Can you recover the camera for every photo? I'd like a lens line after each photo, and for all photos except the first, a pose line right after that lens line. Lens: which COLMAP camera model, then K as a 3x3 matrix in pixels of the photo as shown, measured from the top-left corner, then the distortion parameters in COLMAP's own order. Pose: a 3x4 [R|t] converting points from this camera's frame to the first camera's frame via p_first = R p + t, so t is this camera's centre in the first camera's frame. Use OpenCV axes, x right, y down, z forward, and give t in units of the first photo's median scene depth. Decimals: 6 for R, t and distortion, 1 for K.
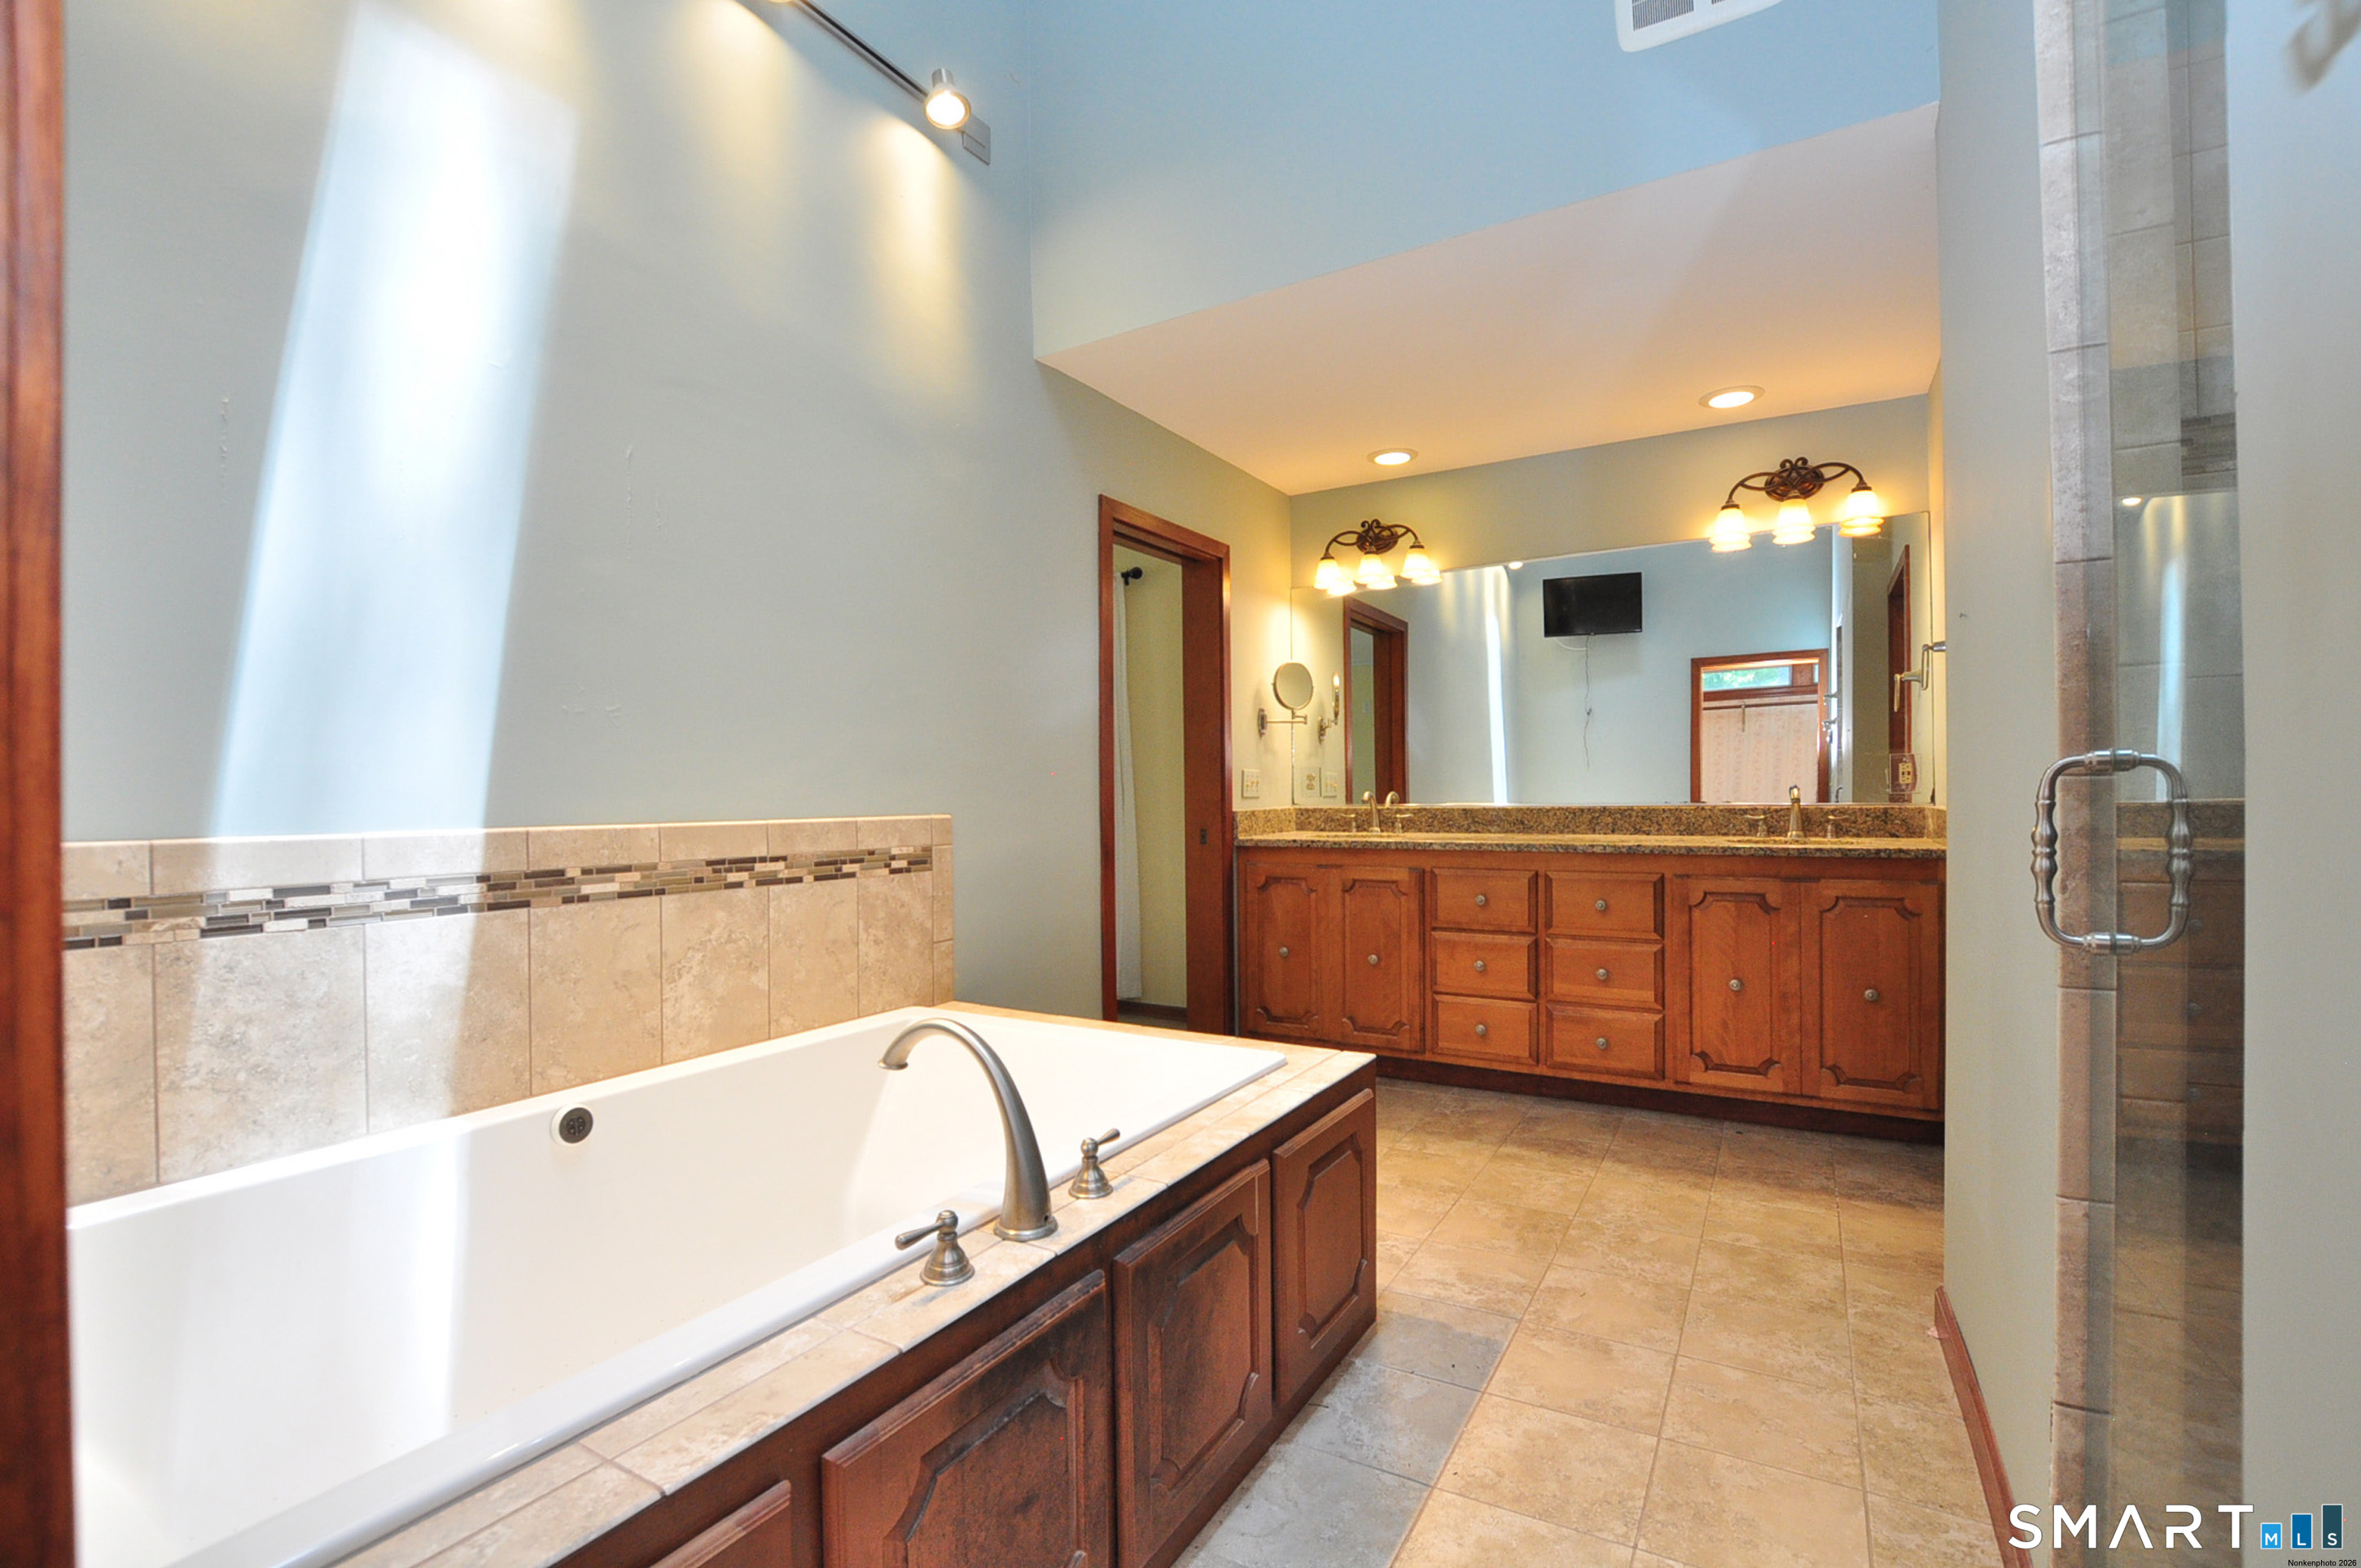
lens RADIAL K [[1064.7, 0, 1168.5], [0, 1064.7, 801.1], [0, 0, 1]] dist [-0.029692, 0.000195]
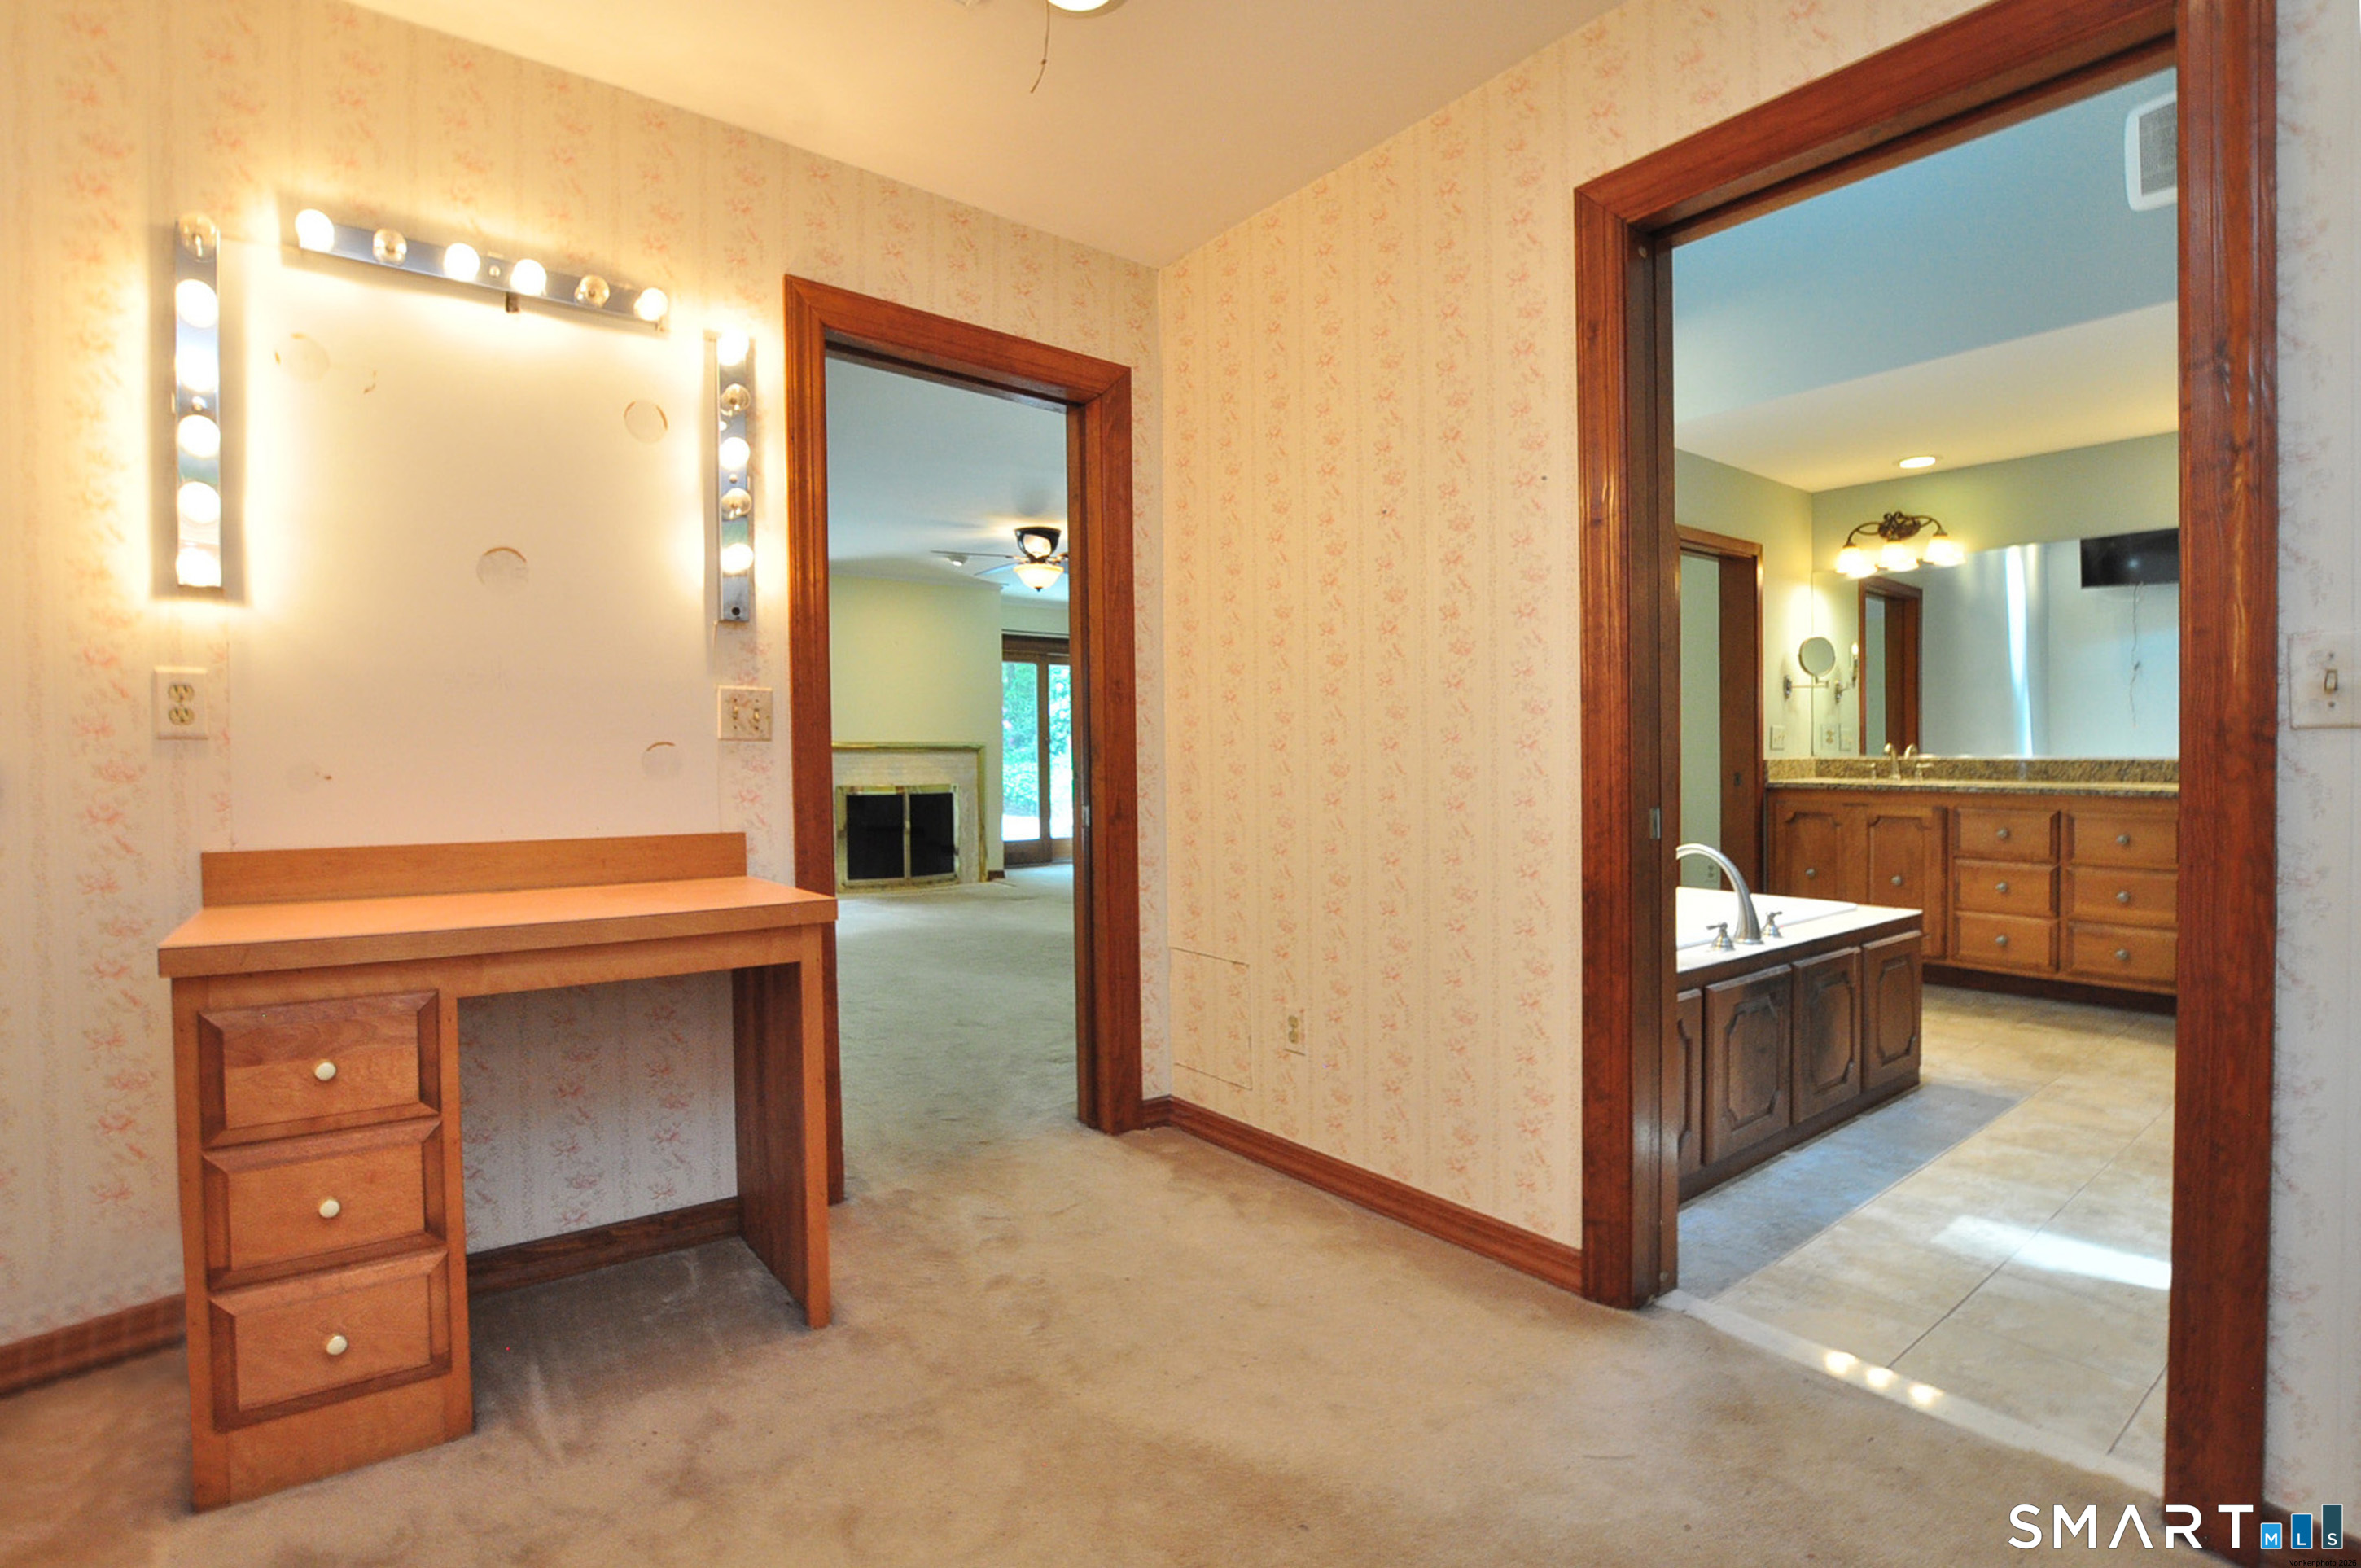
lens RADIAL K [[1124.9, 0, 1118.9], [0, 1124.9, 758.9], [0, 0, 1]] dist [-0.025744, 0.000222]
pose [[0.926416, 0.011445, -0.376329, -0.164114], [-0.011682, 0.999930, 0.001652, 0.017683], [0.376321, 0.002866, 0.926485, -0.542281]]
